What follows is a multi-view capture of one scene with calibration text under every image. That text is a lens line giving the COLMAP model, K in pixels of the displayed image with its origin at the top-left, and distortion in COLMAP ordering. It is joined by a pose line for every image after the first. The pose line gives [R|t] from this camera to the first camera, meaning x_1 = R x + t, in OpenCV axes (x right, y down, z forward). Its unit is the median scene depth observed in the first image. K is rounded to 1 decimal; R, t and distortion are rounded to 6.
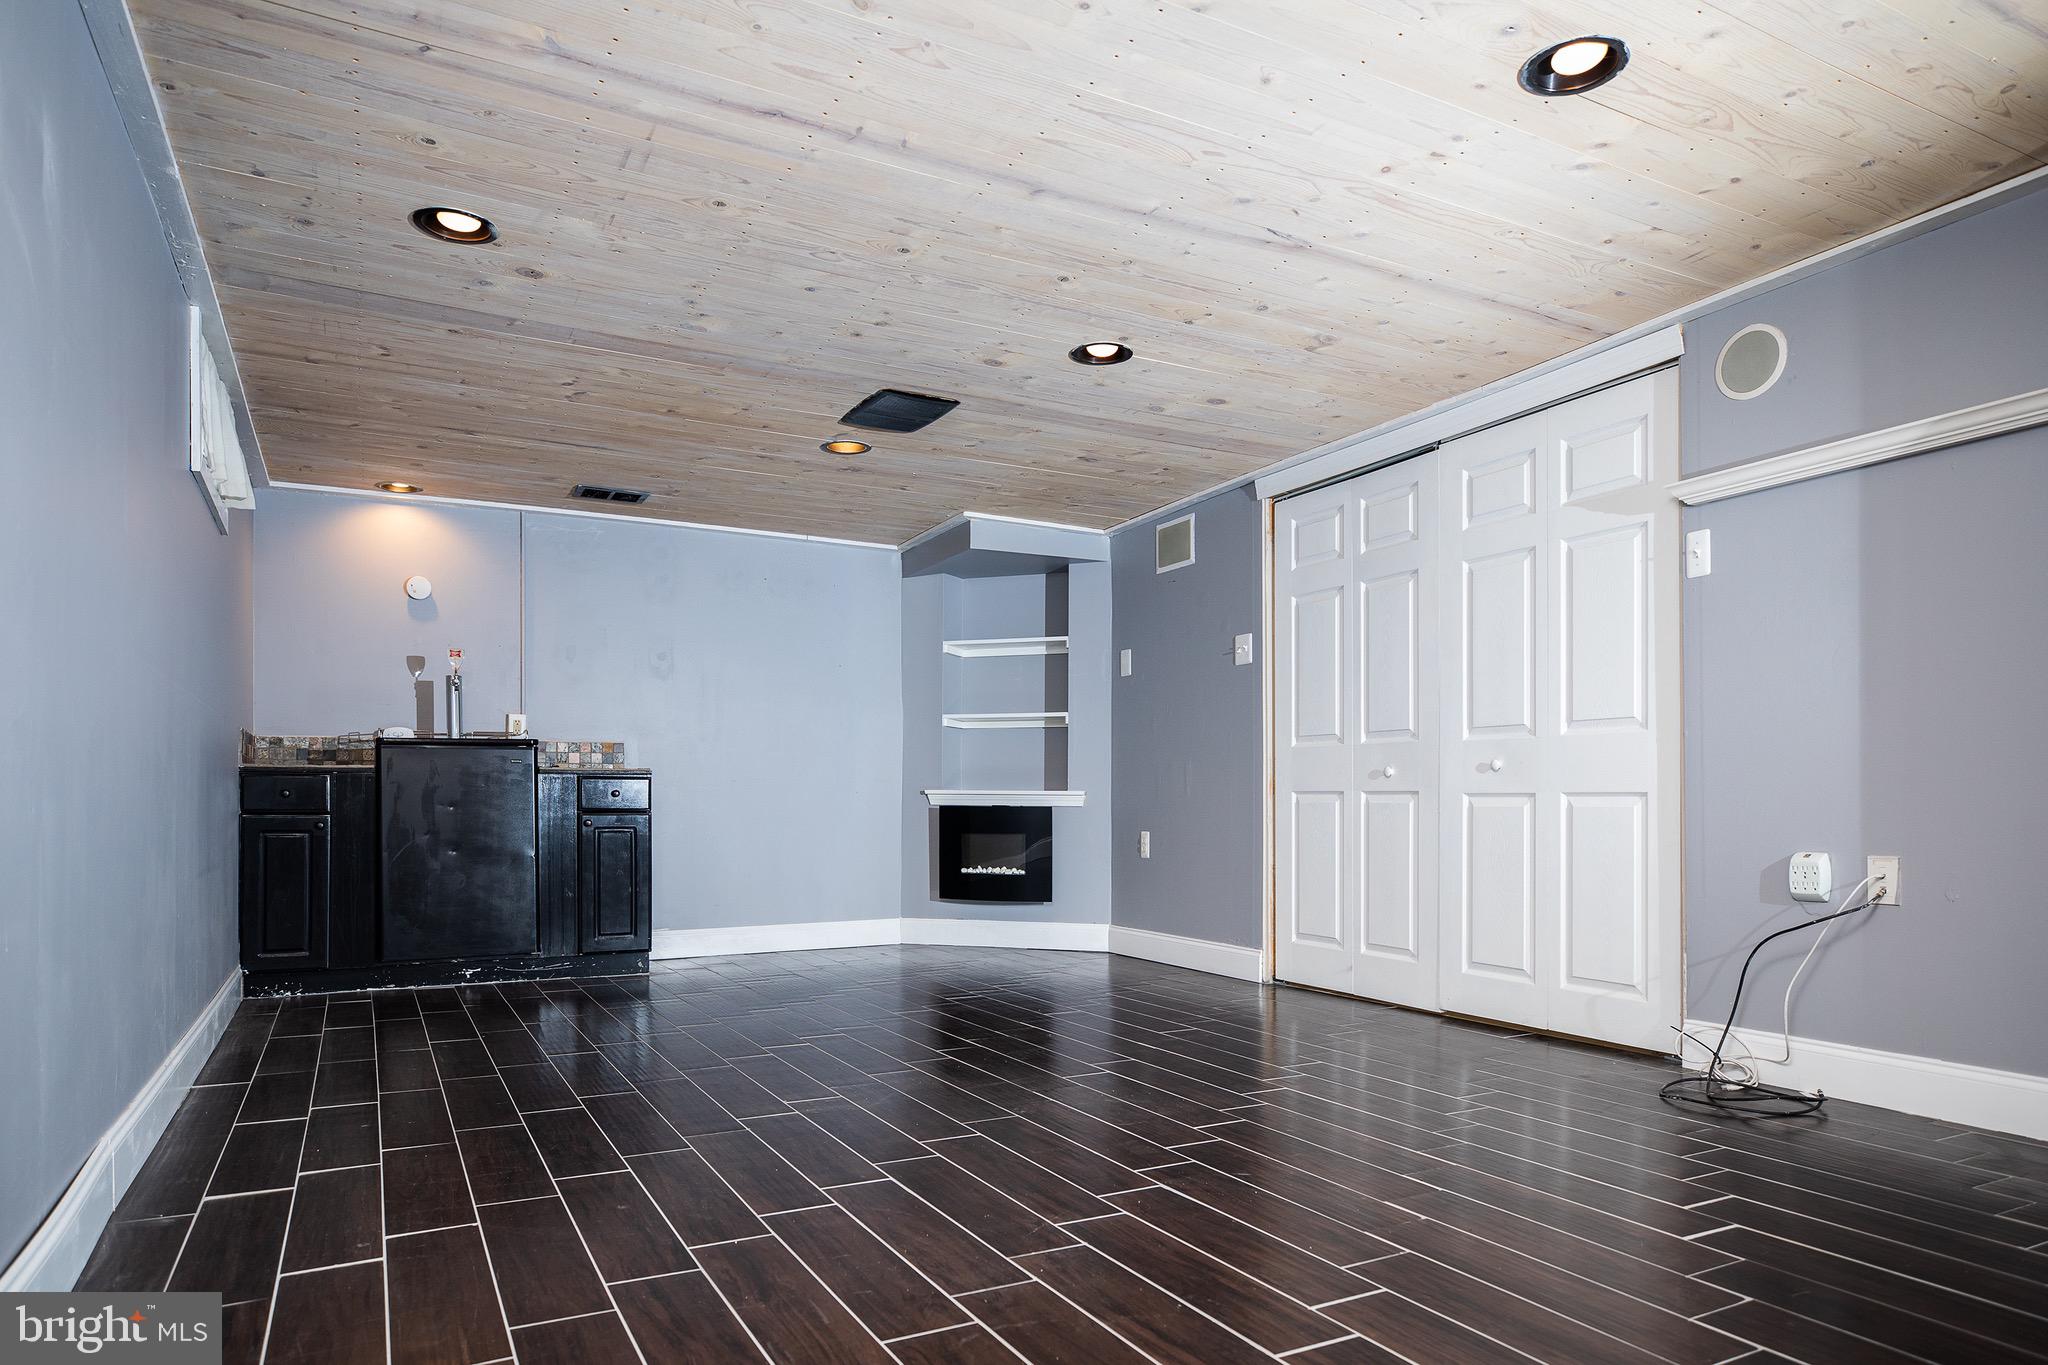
lens RADIAL K [[1229.6, 0, 1023.5], [0, 1229.6, 806.2], [0, 0, 1]] dist [-0.019845, -0.000325]
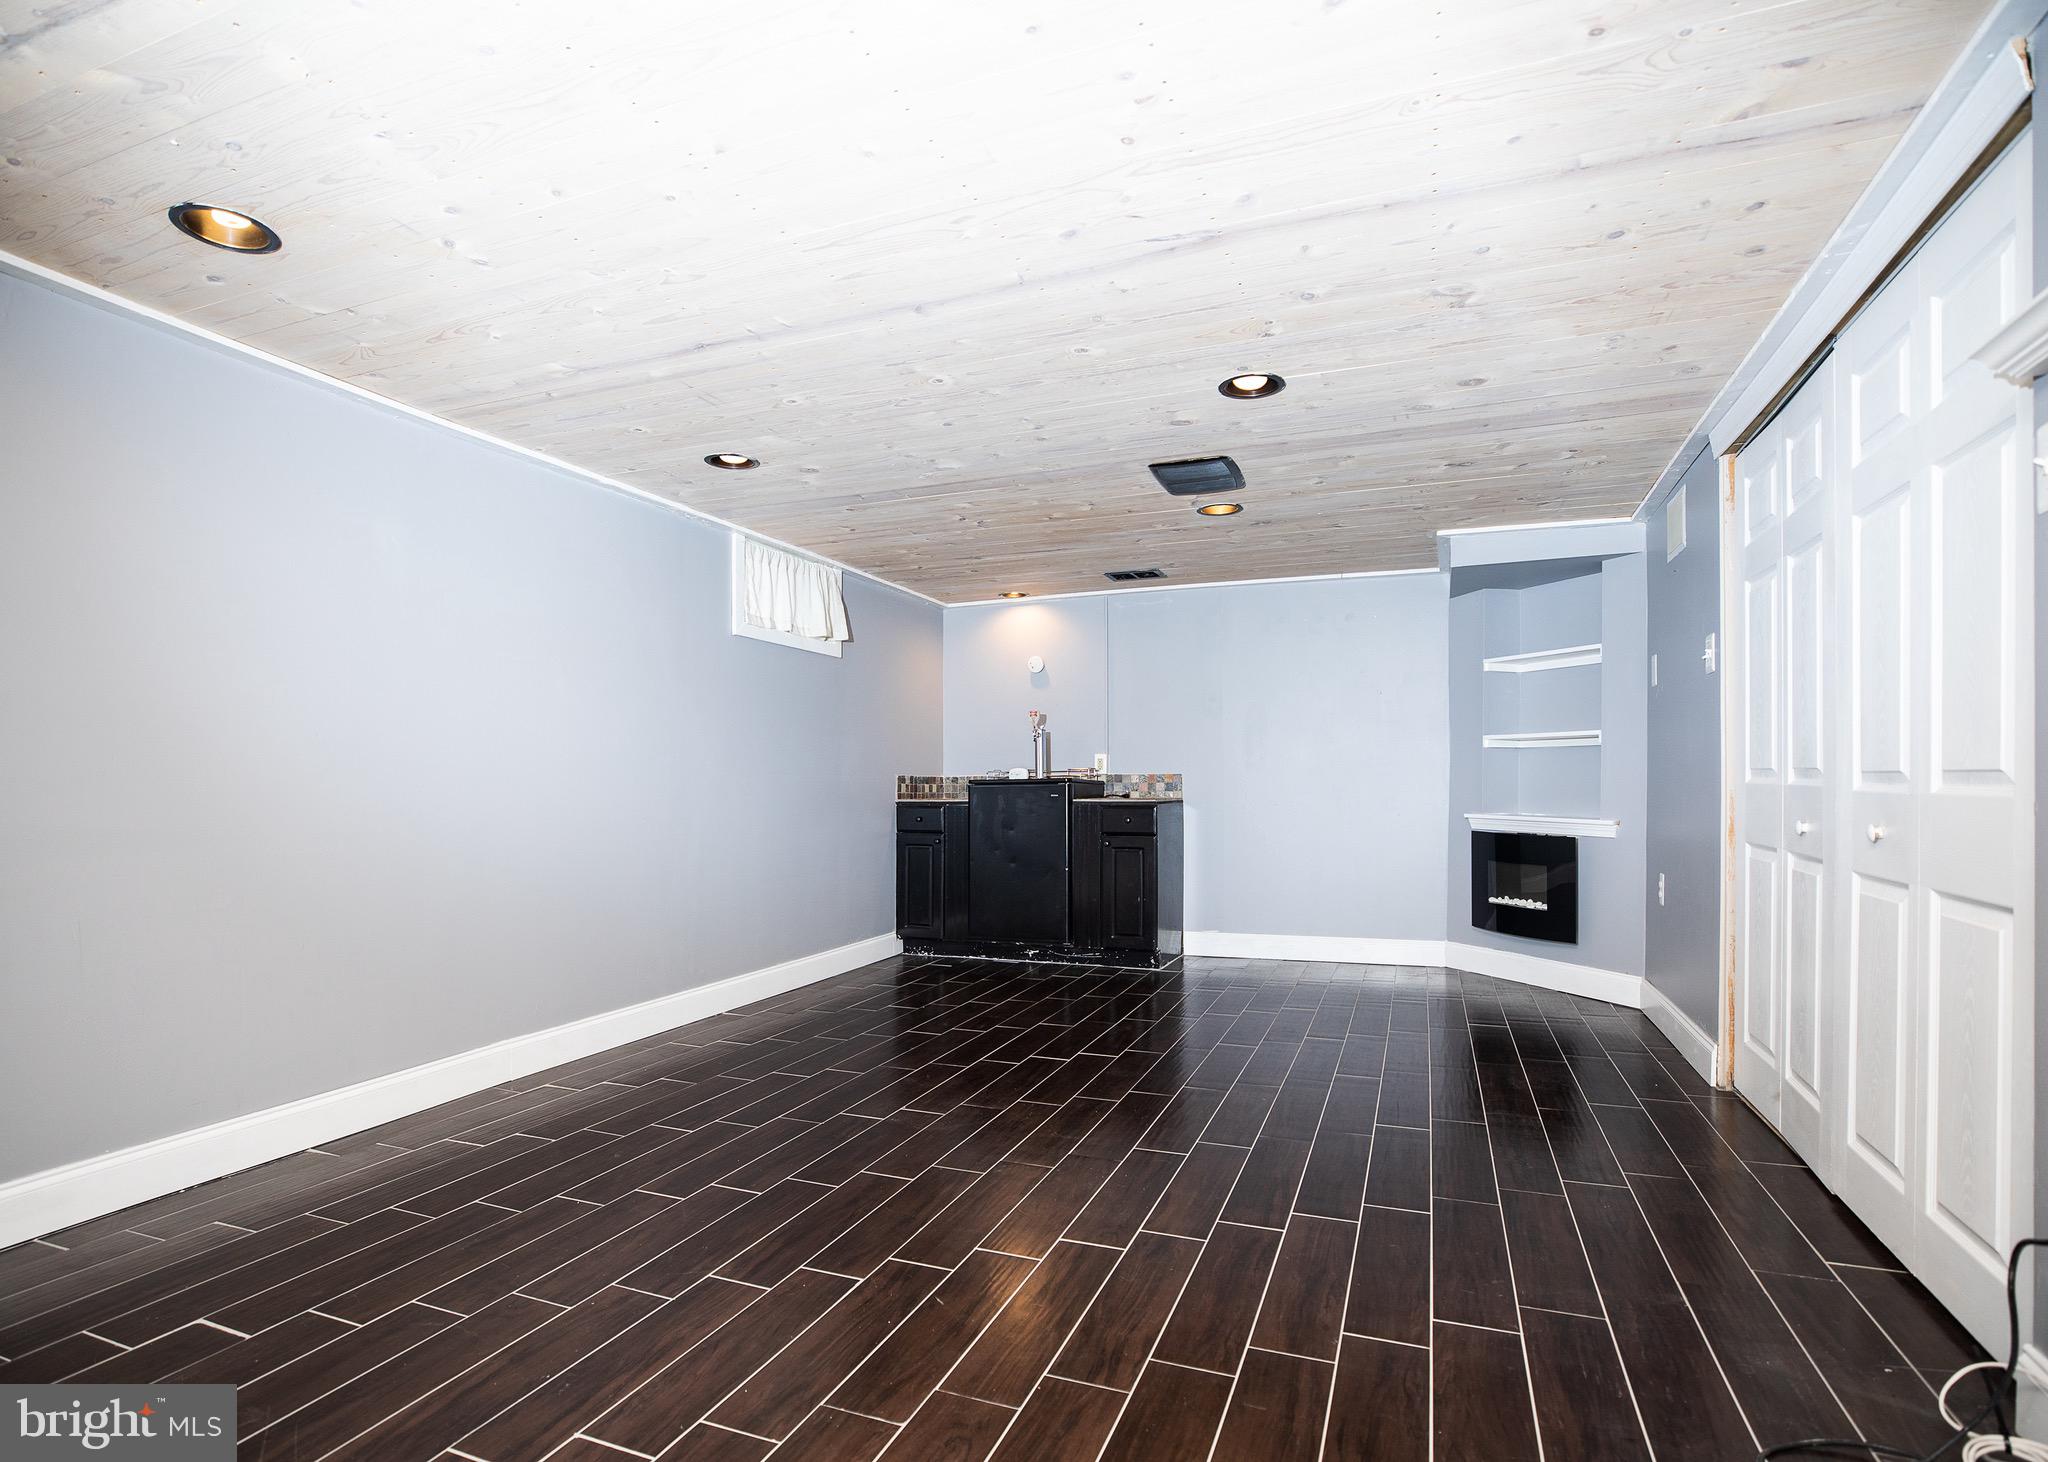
lens RADIAL K [[1033.5, 0, 1024.0], [0, 1033.5, 791.8], [0, 0, 1]] dist [-0.033449, 0.001384]
pose [[0.651049, 0.002296, -0.759033, 0.383052], [0.004088, 0.999970, 0.006531, -0.045850], [0.759025, -0.007354, 0.651020, 0.249809]]
